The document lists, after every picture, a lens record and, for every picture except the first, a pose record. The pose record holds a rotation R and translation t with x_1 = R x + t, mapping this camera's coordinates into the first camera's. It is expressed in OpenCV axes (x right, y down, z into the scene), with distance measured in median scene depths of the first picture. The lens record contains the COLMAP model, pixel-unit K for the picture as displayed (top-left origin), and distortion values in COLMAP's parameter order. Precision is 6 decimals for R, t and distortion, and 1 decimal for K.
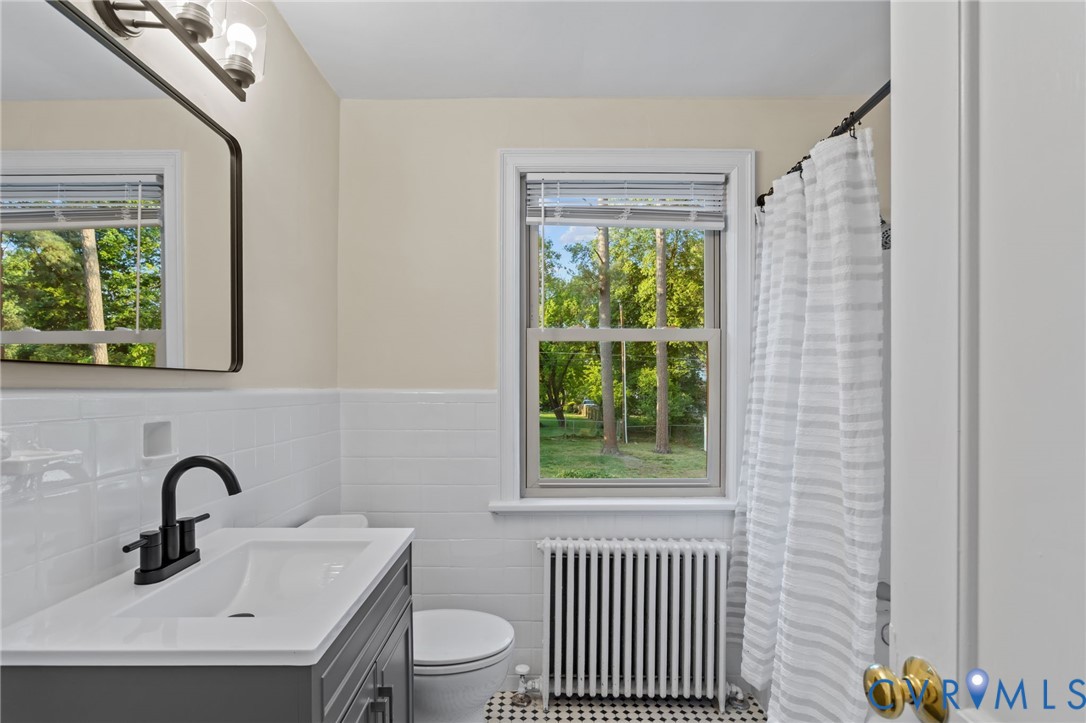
lens RADIAL K [[537.7, 0, 526.7], [0, 537.7, 390.2], [0, 0, 1]] dist [-0.012583, 0.000596]
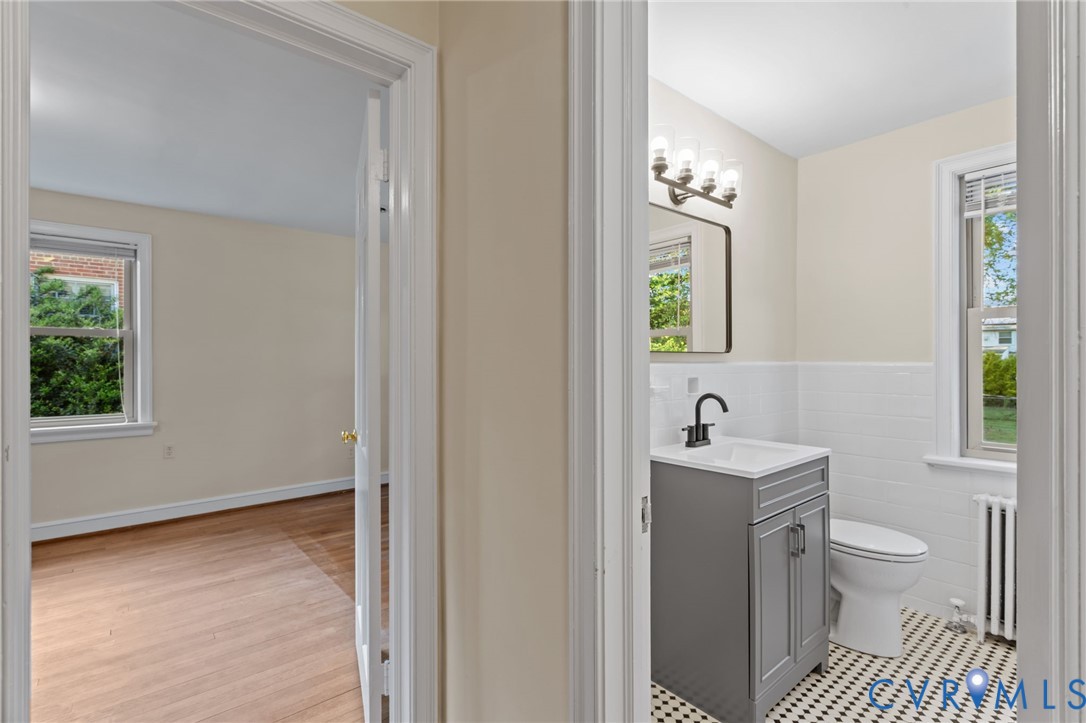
lens RADIAL K [[509.2, 0, 556.0], [0, 509.2, 363.1], [0, 0, 1]] dist [-0.002640, -0.000192]
pose [[0.666265, 0.000233, -0.745715, 0.235843], [-0.000746, 1.000000, -0.000354, 0.001632], [0.745715, 0.000792, 0.666265, -0.390527]]
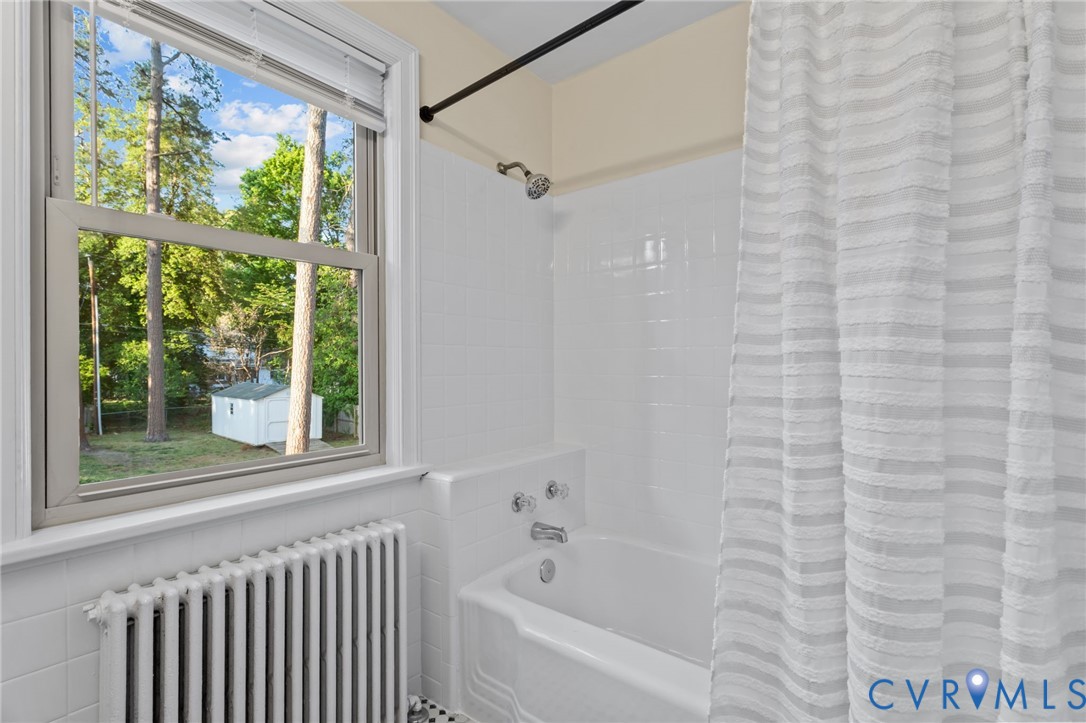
lens RADIAL K [[510.9, 0, 525.1], [0, 510.9, 360.6], [0, 0, 1]] dist [-0.000746, -0.000047]
pose [[0.625698, 0.002195, 0.780063, -0.101012], [0.012163, 0.999847, -0.012570, 0.056839], [-0.779971, 0.017353, 0.625575, 0.363271]]
